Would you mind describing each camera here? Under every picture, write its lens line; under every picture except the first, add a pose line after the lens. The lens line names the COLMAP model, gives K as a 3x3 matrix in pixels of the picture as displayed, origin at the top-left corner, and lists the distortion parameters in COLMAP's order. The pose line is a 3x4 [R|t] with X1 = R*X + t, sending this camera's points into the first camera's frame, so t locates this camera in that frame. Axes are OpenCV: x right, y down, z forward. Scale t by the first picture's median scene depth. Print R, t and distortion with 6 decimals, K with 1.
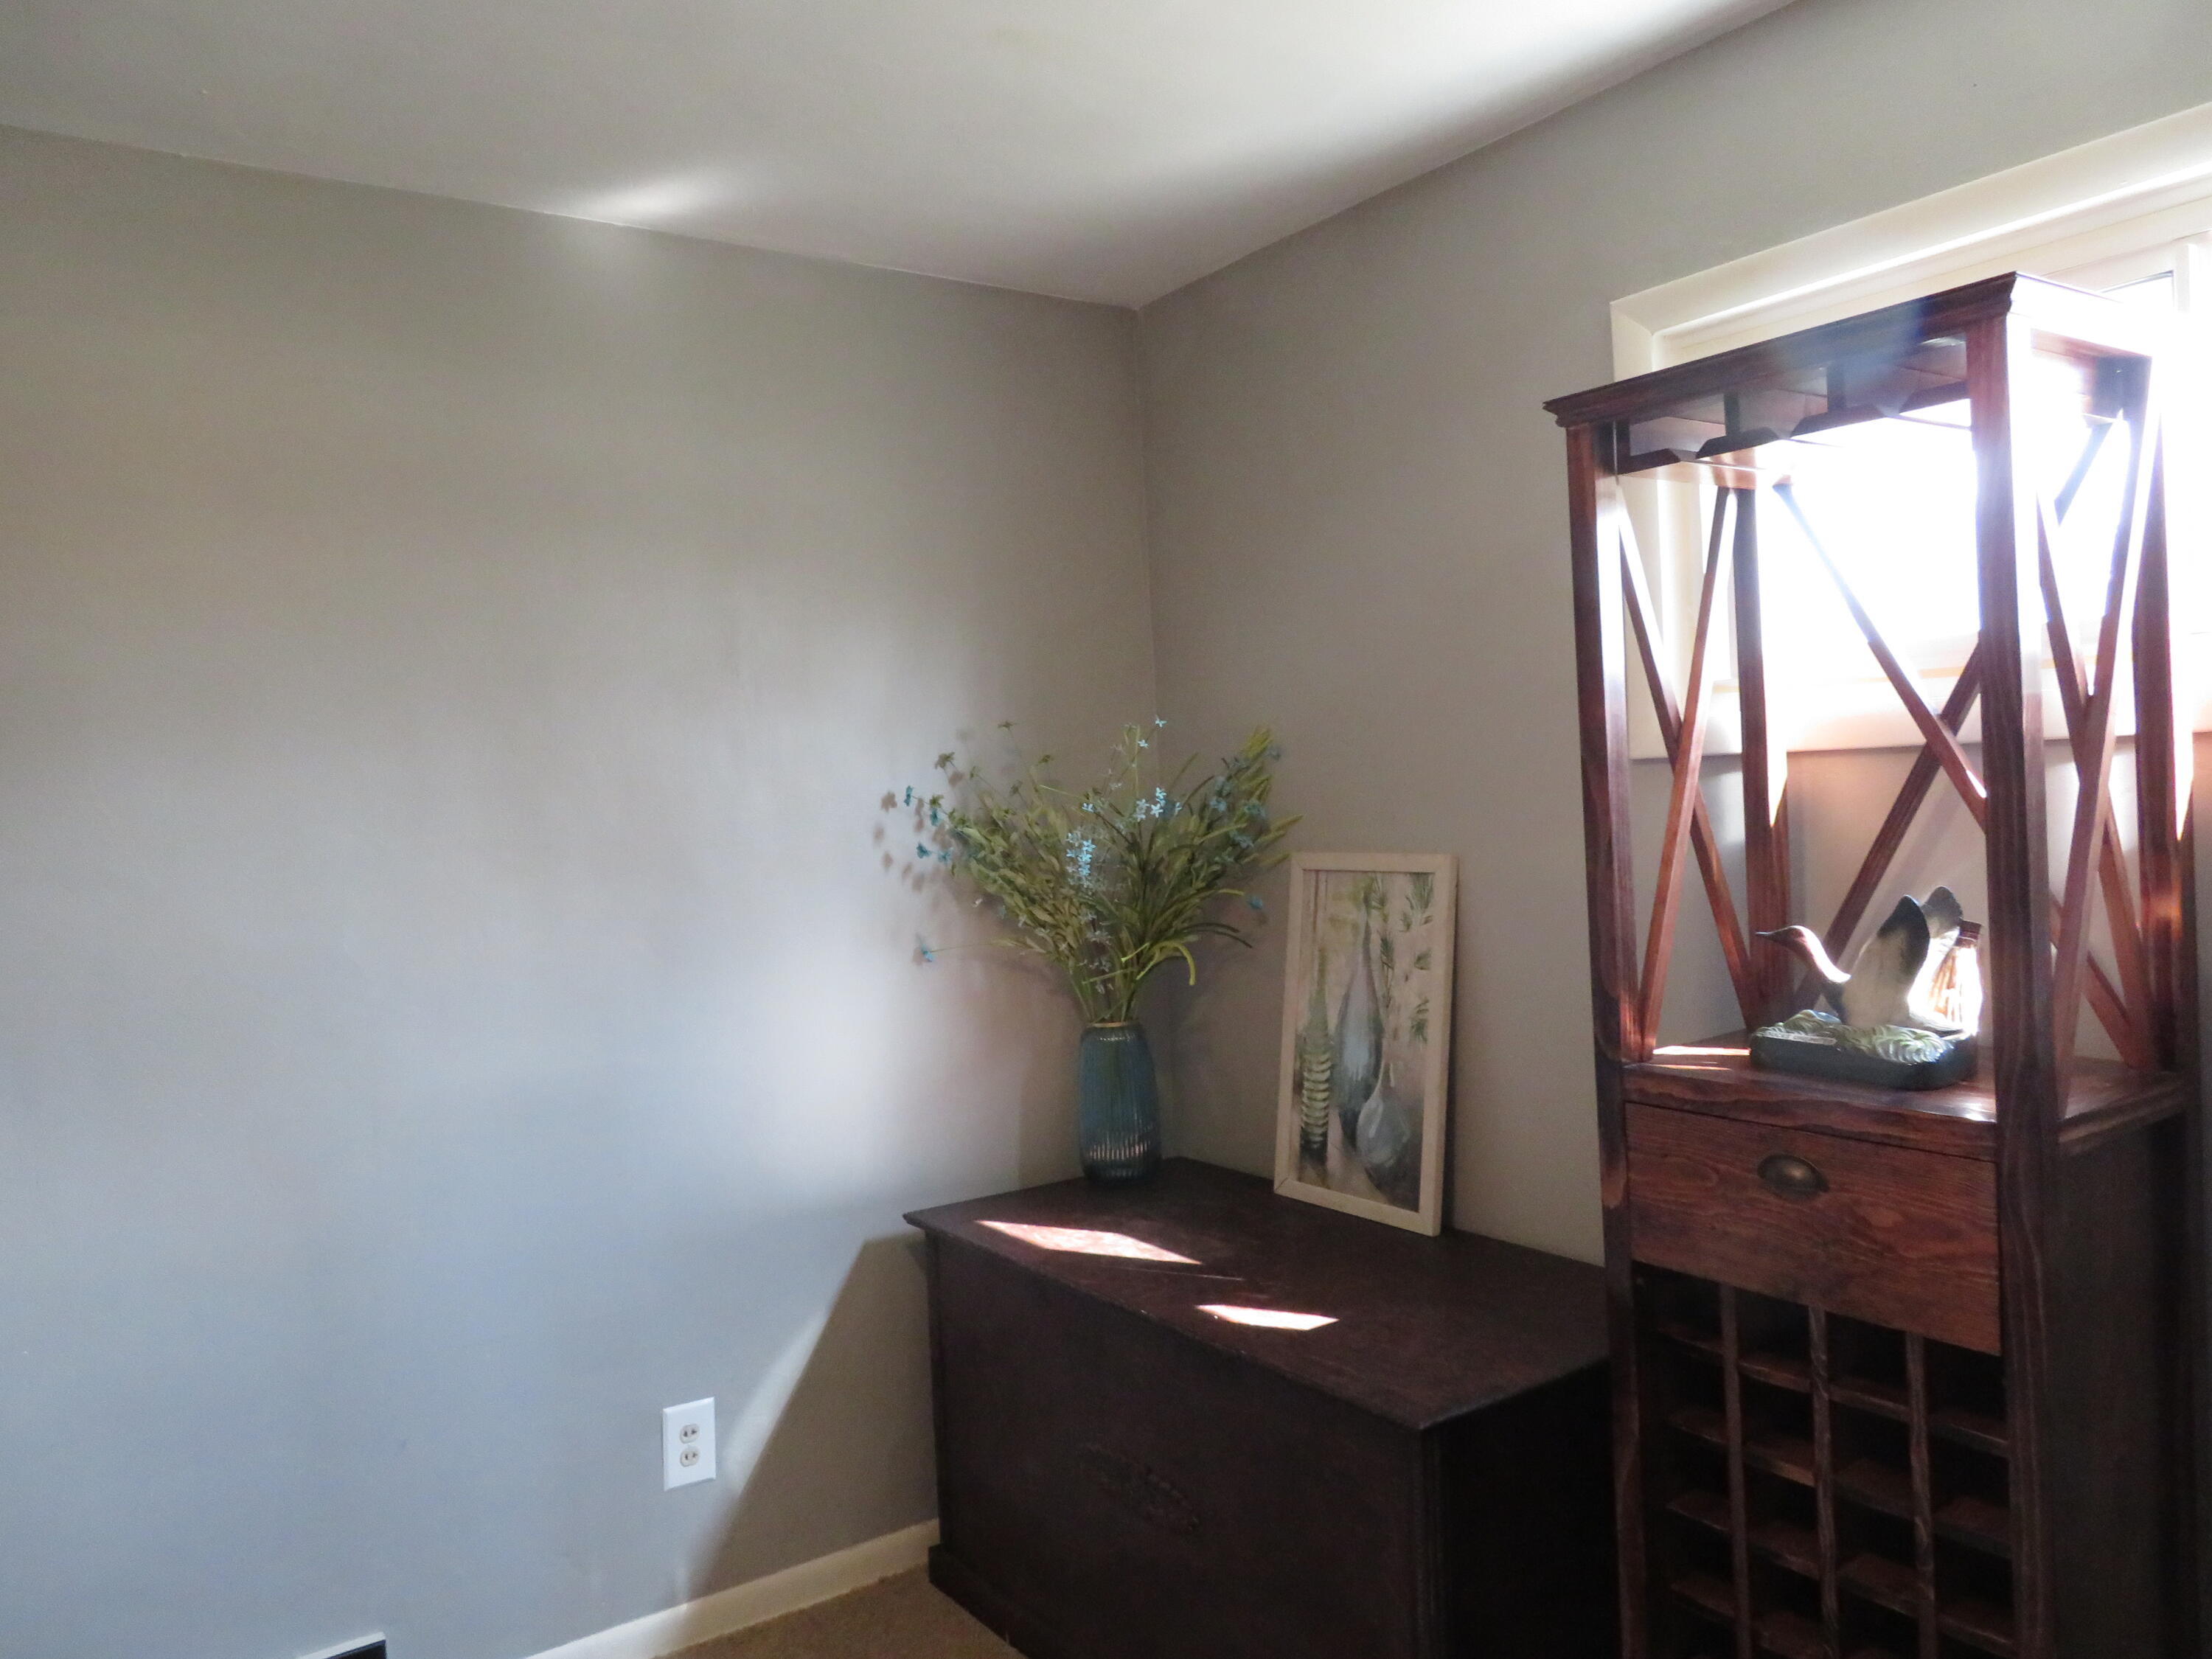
lens RADIAL K [[1582.6, 0, 1105.6], [0, 1582.6, 833.3], [0, 0, 1]] dist [-0.013644, 0.003506]
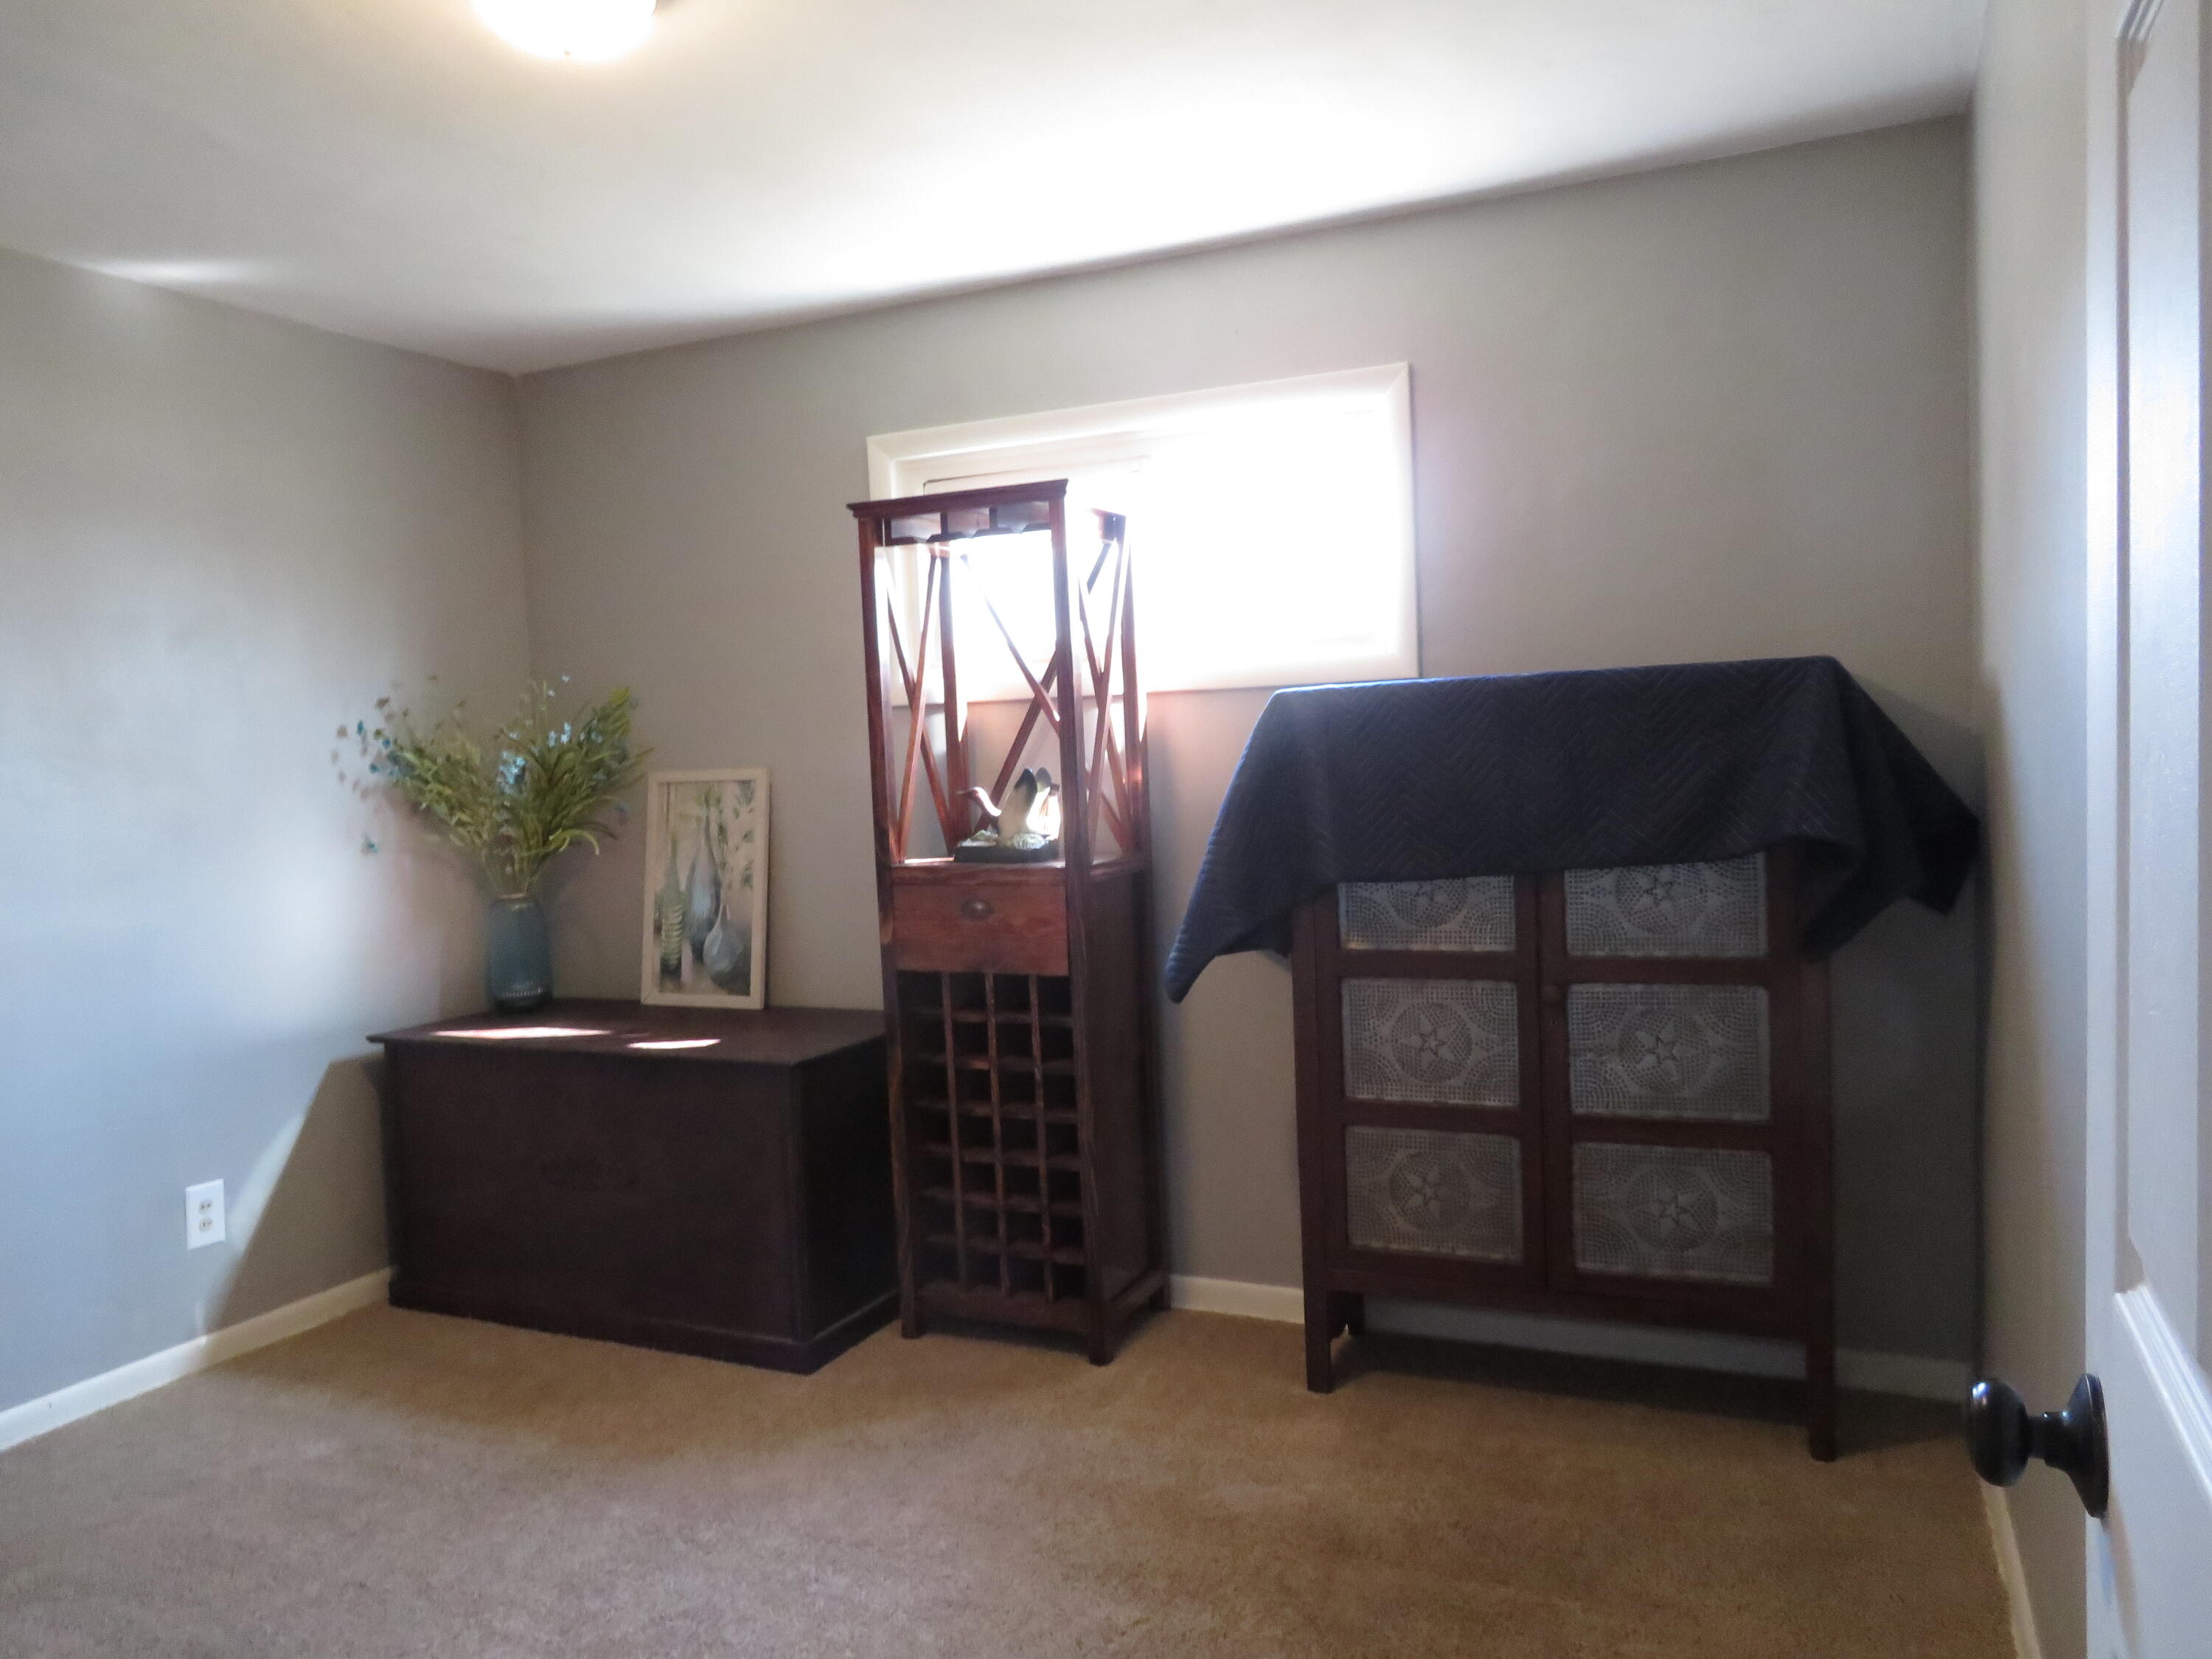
lens RADIAL K [[1582.6, 0, 1105.6], [0, 1582.6, 833.3], [0, 0, 1]] dist [-0.013644, 0.003506]
pose [[0.866763, -0.013550, 0.498536, -0.276796], [0.011370, 0.999908, 0.007409, 0.071090], [-0.498591, -0.000754, 0.866837, -0.537111]]
